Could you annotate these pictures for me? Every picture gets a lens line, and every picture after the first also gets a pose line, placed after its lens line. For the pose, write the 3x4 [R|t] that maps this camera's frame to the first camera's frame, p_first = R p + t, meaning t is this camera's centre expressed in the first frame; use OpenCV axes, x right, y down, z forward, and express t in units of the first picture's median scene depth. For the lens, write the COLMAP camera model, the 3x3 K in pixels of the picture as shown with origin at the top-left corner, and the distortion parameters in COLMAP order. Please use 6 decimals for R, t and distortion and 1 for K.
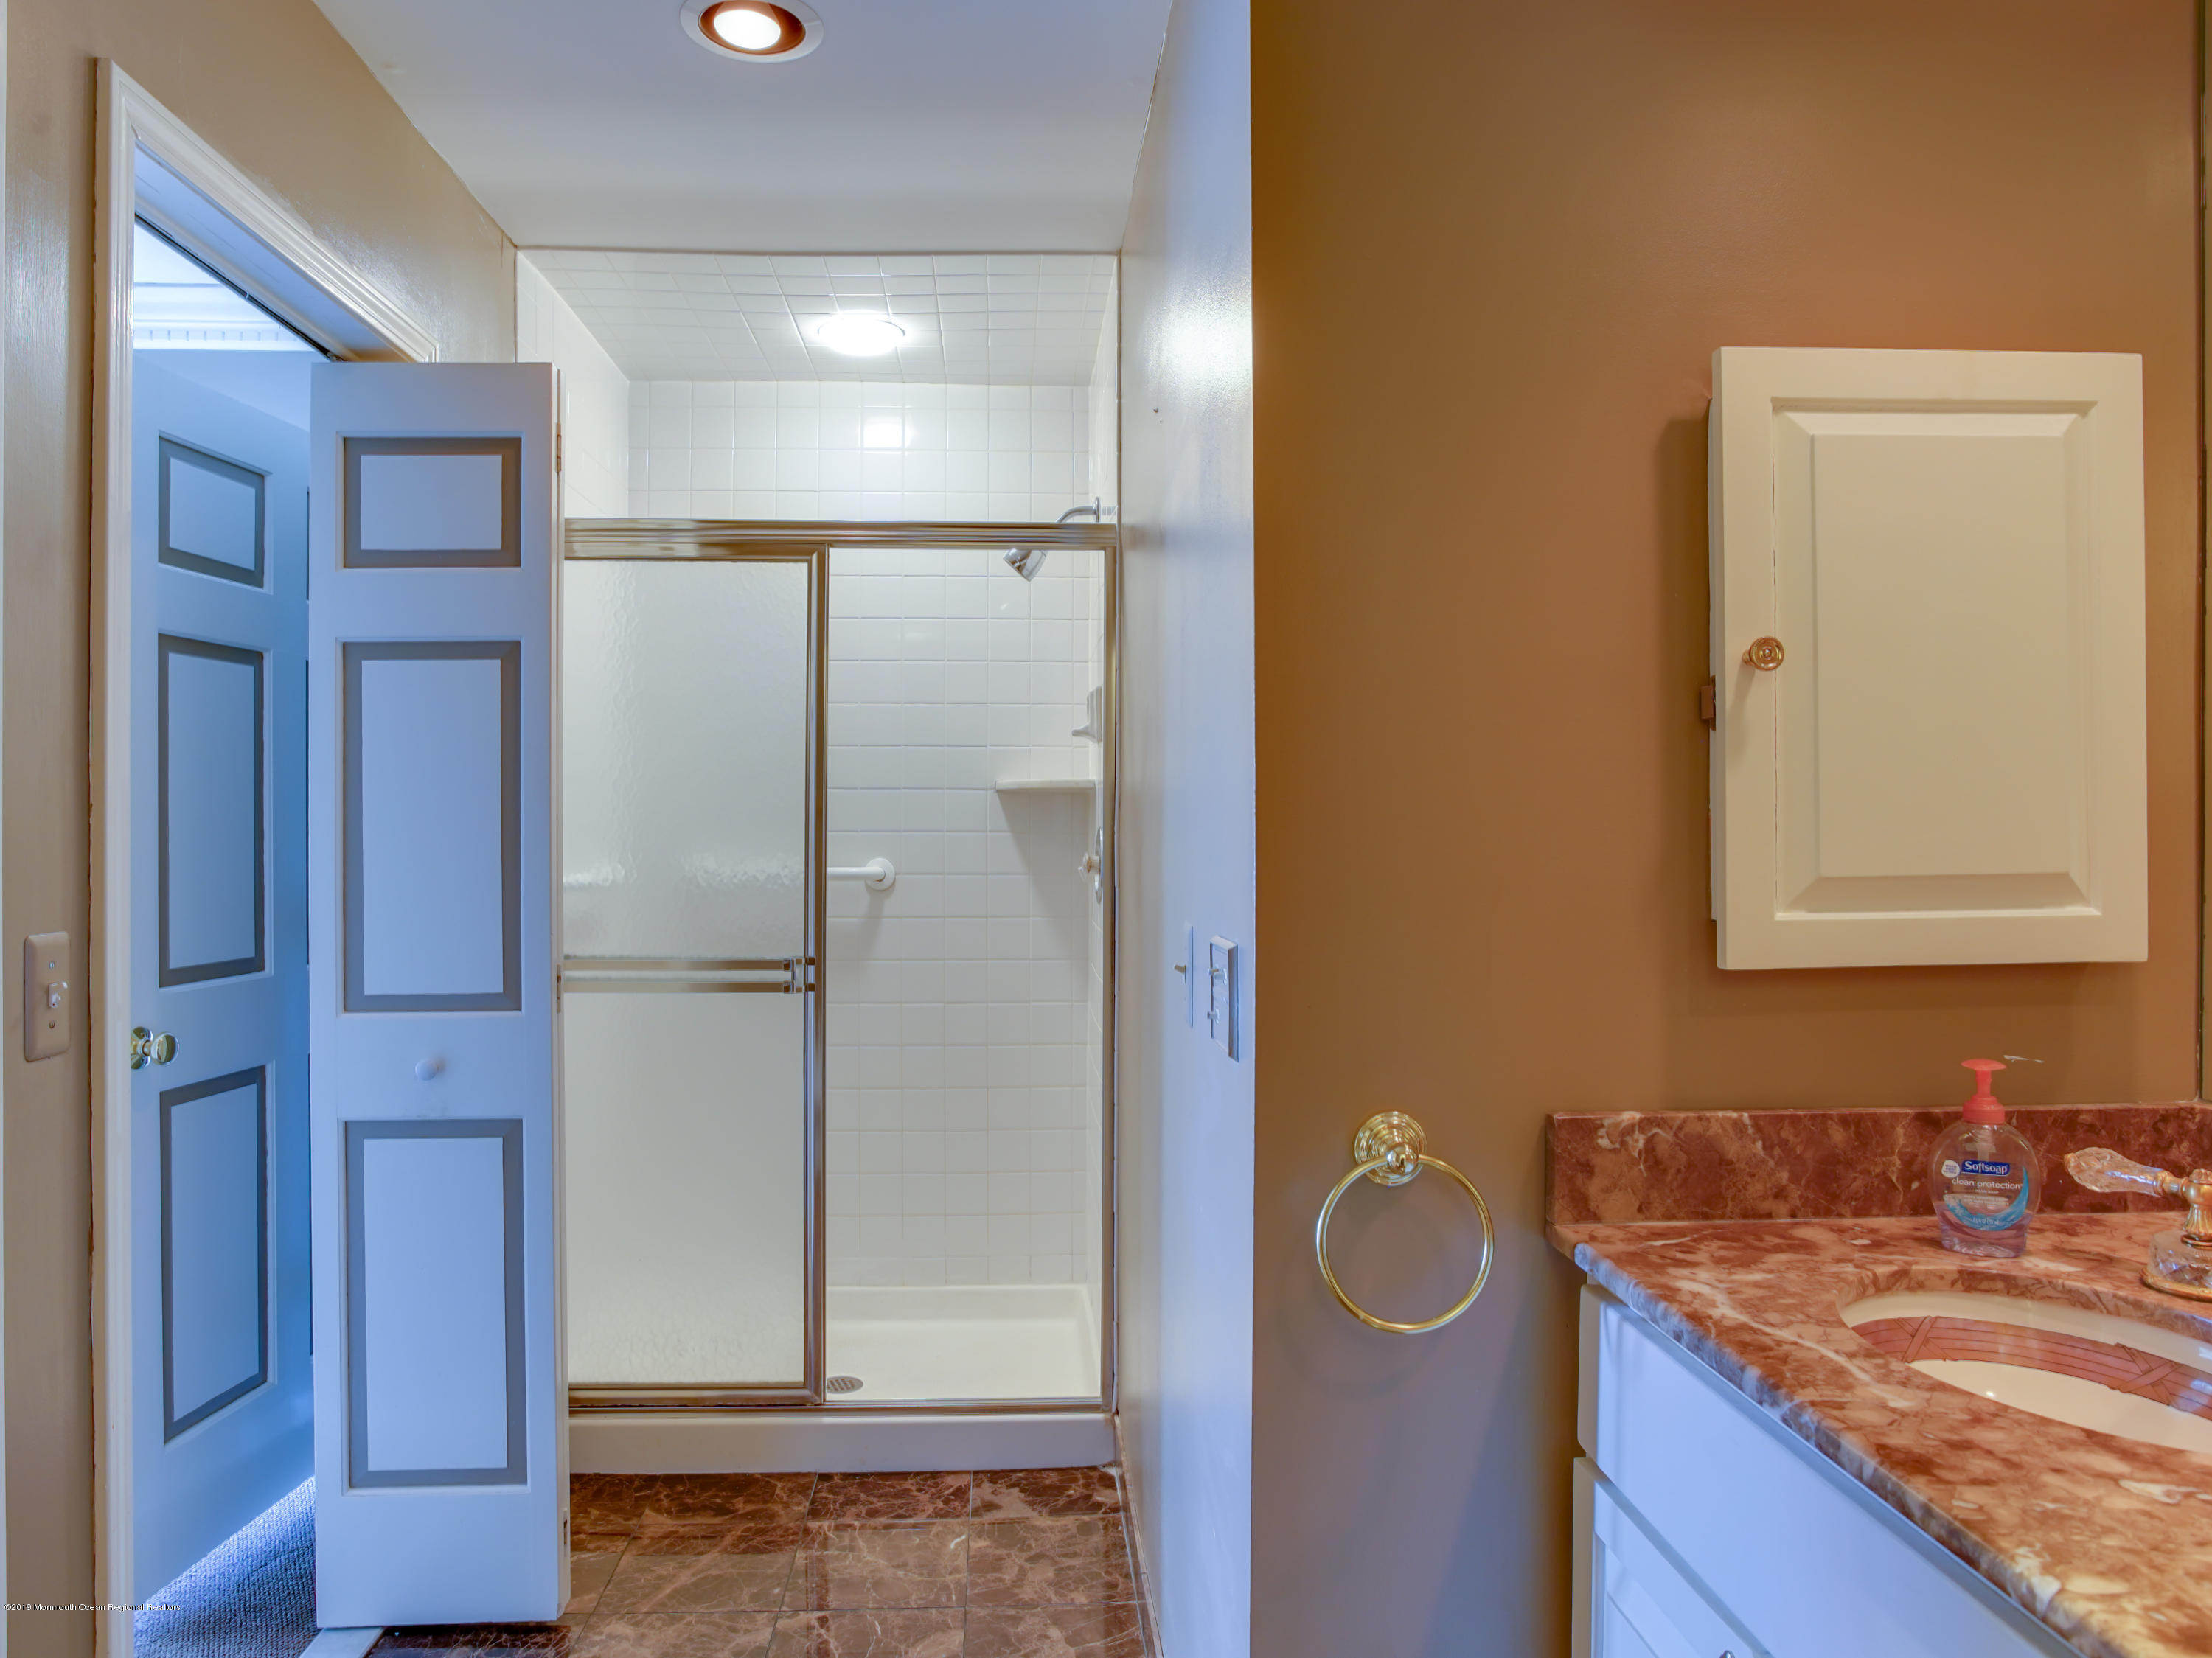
lens RADIAL K [[1835.8, 0, 1106.0], [0, 1835.8, 829.0], [0, 0, 1]] dist [-0.114449, 0.005781]
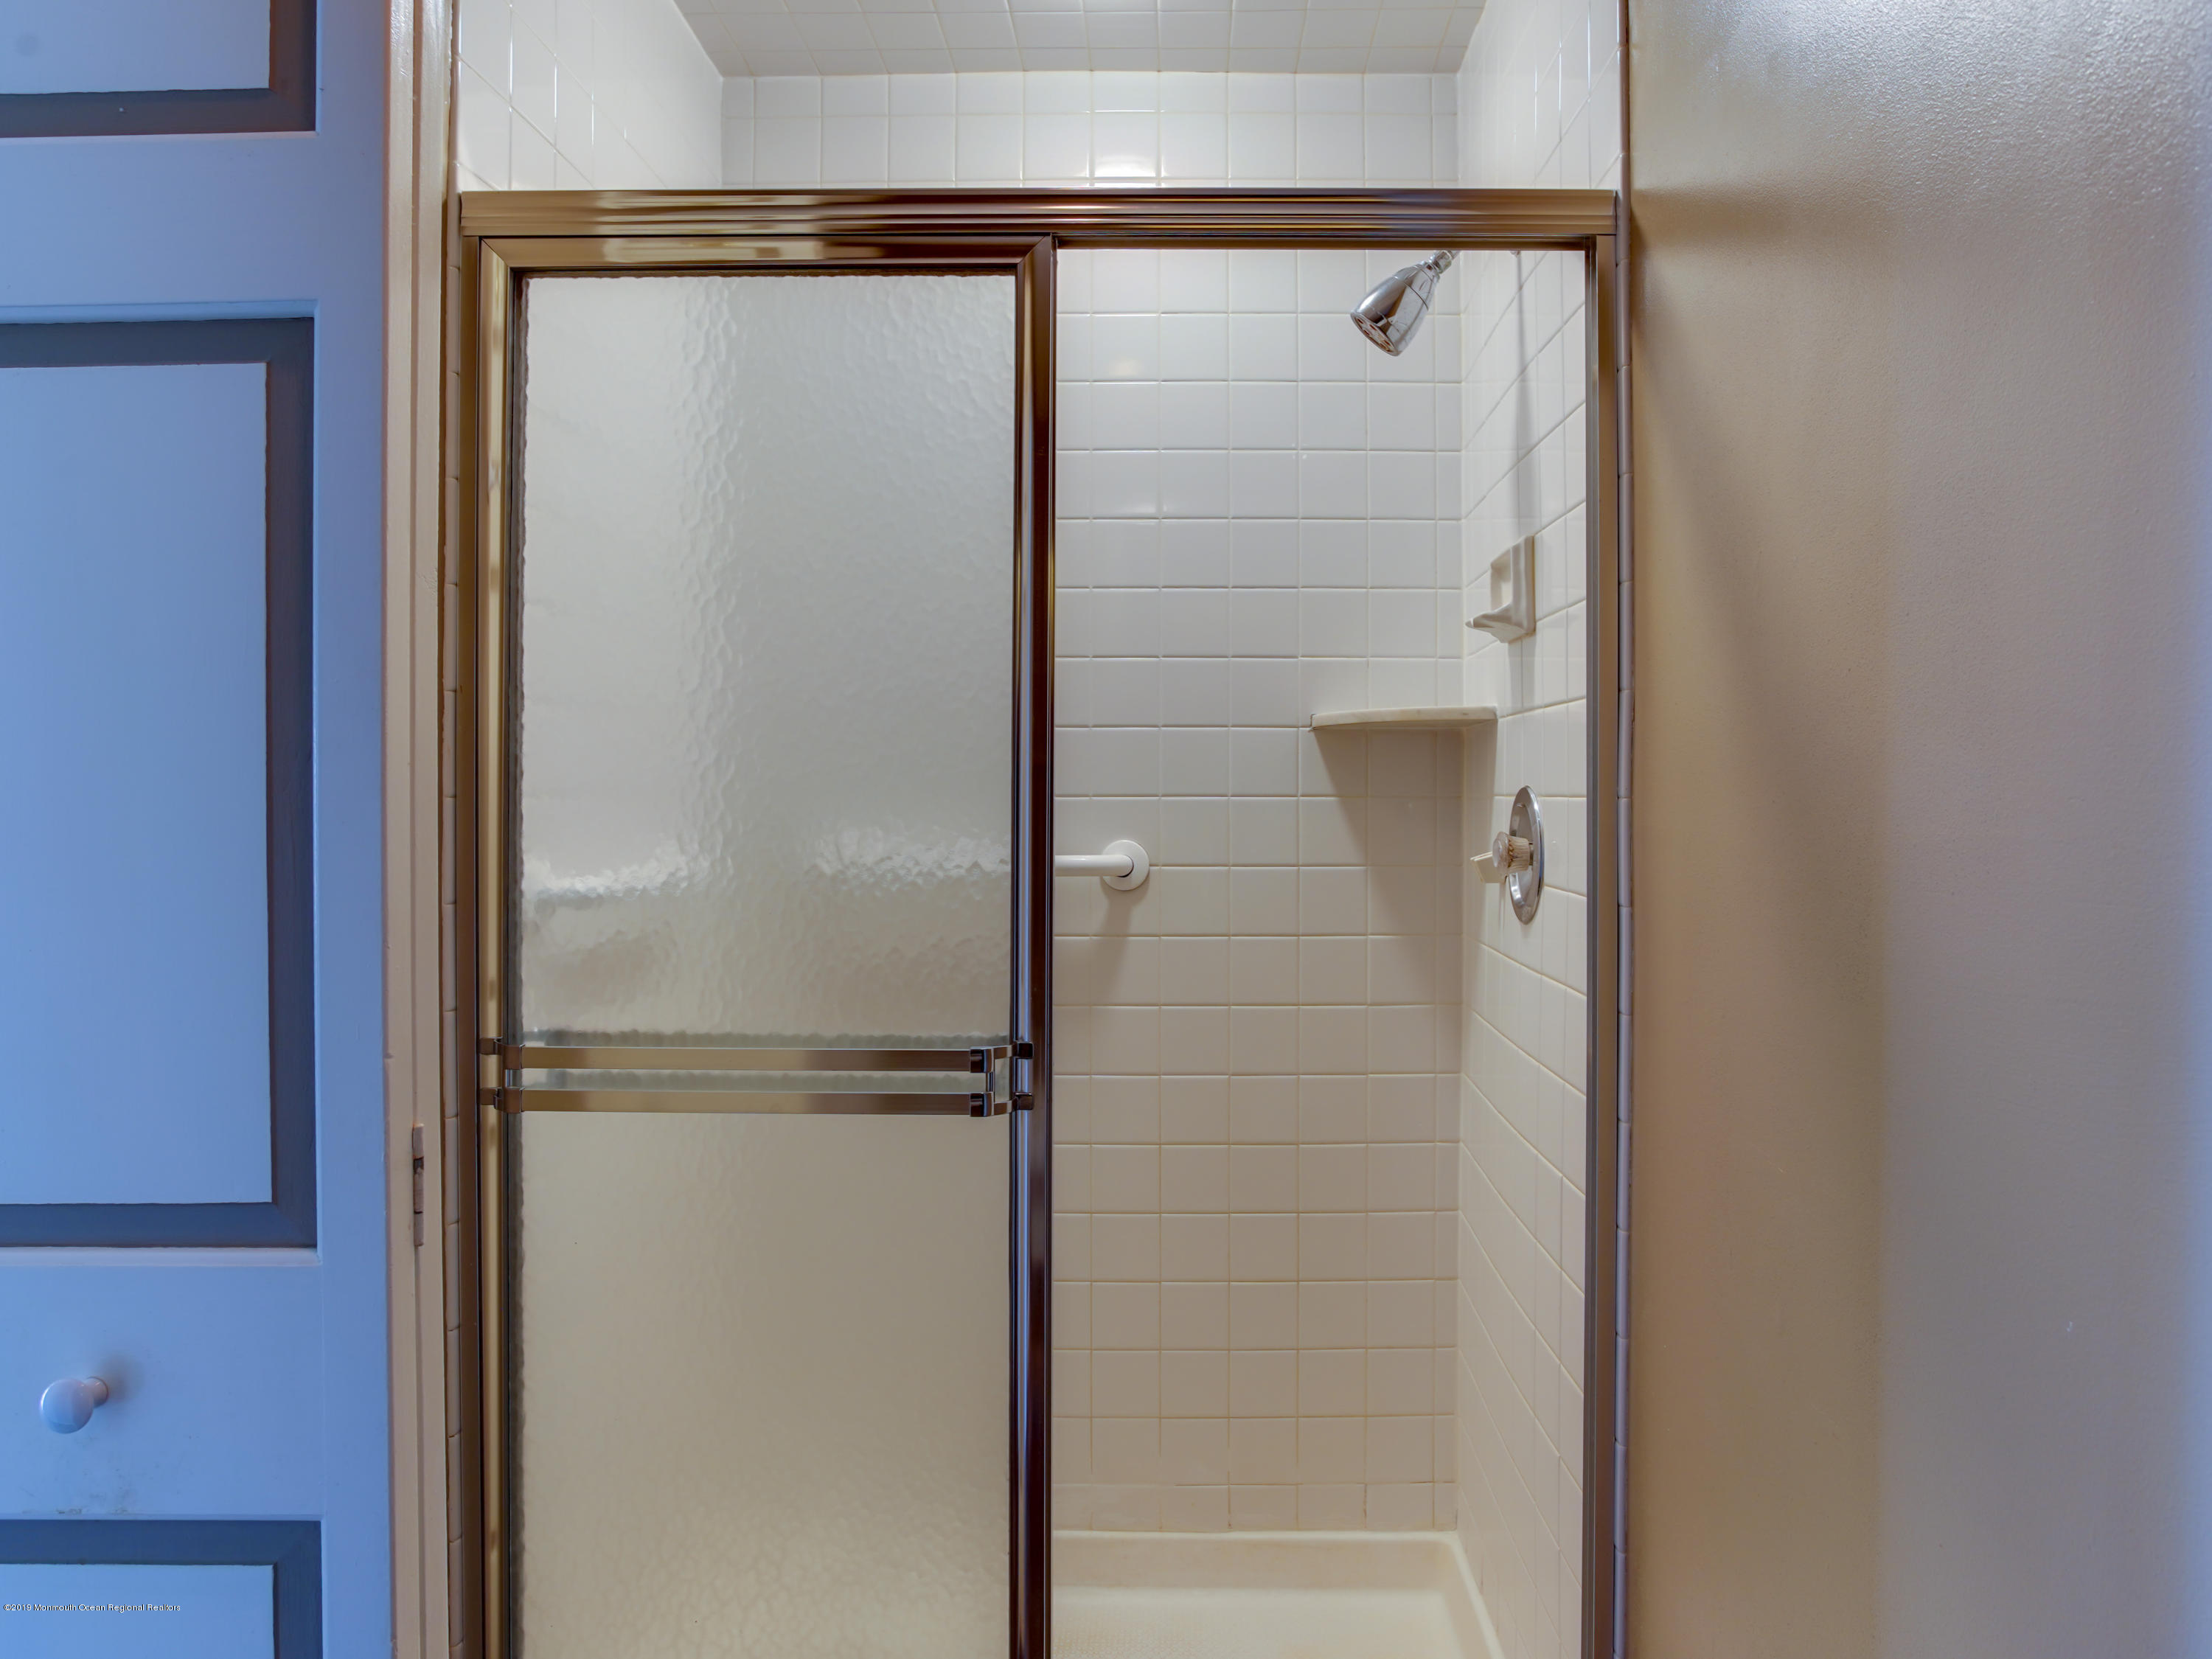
lens RADIAL K [[1835.9, 0, 1106.0], [0, 1835.9, 829.5], [0, 0, 1]] dist [-0.114449, 0.005781]
pose [[0.995172, 0.001999, -0.098127, -0.087387], [-0.000039, 0.999800, 0.019977, 0.000697], [0.098147, -0.019877, 0.994973, 0.489576]]
